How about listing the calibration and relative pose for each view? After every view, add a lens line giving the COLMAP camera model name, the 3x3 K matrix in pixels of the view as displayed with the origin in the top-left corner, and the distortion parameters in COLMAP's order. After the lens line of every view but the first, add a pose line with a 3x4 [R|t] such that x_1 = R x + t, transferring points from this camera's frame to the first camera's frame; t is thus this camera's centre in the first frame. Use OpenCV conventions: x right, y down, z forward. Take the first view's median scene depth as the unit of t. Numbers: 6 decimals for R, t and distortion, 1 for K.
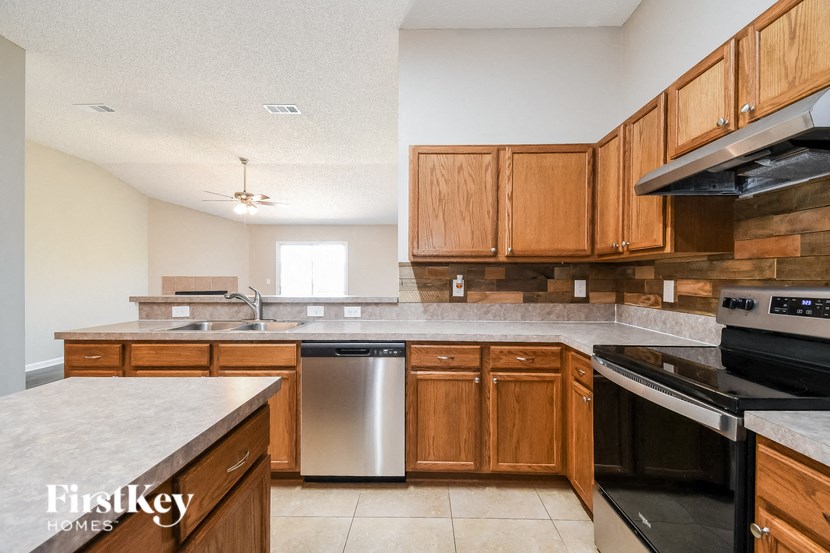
lens RADIAL K [[361.3, 0, 417.1], [0, 361.3, 277.3], [0, 0, 1]] dist [0.028257, -0.000618]
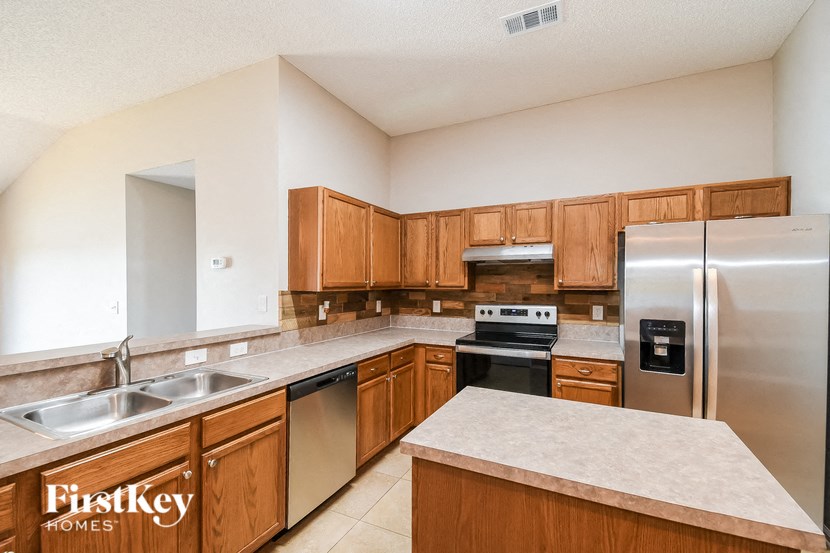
lens RADIAL K [[361.3, 0, 417.6], [0, 361.3, 281.6], [0, 0, 1]] dist [0.028257, -0.000618]
pose [[0.430857, 0.001020, 0.902420, -0.888631], [-0.002994, 0.999995, 0.000299, -0.077838], [-0.902415, -0.002830, 0.430858, 0.265520]]
